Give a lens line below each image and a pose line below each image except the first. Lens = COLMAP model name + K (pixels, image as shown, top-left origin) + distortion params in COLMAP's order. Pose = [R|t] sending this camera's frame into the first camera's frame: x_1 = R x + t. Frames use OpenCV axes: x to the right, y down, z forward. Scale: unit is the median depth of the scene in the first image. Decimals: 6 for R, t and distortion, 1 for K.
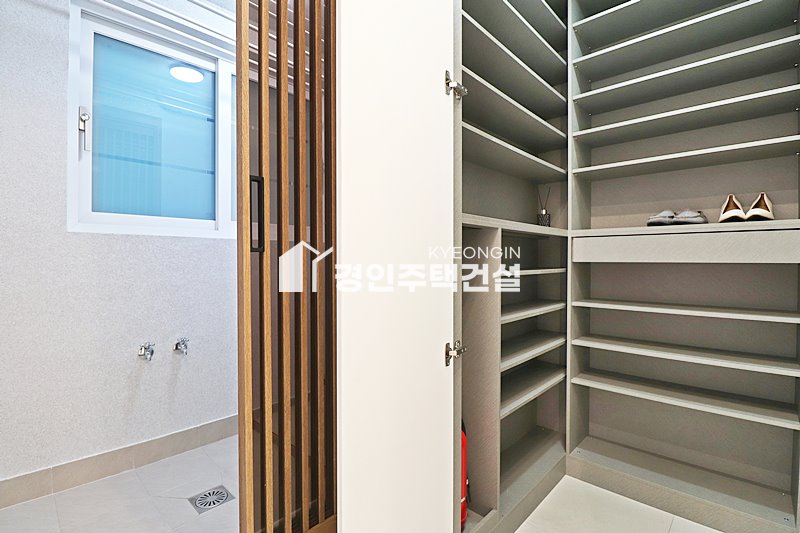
lens RADIAL K [[368.6, 0, 395.4], [0, 368.6, 266.6], [0, 0, 1]] dist [-0.005182, -0.009640]
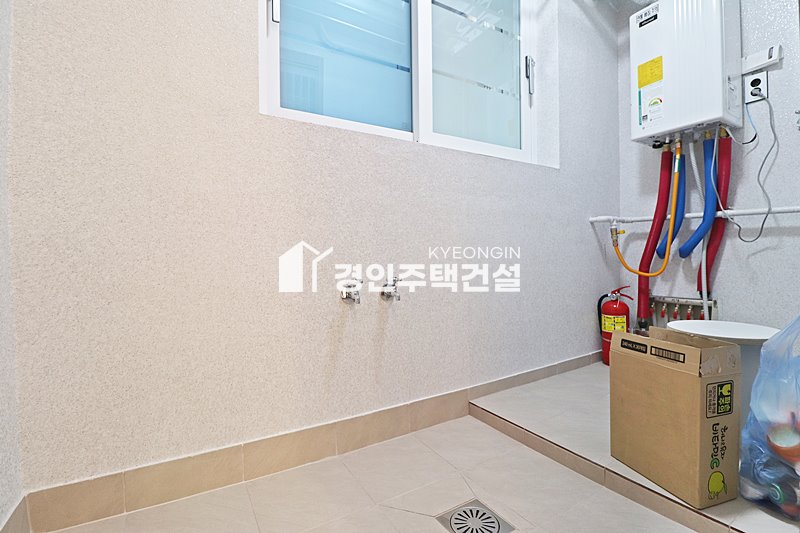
lens RADIAL K [[368.6, 0, 402.7], [0, 368.6, 263.8], [0, 0, 1]] dist [-0.005182, -0.009640]
pose [[0.966308, -0.007676, -0.257274, -0.407533], [0.009198, 0.999947, 0.004713, 0.178406], [0.257224, -0.006920, 0.966327, 0.341996]]
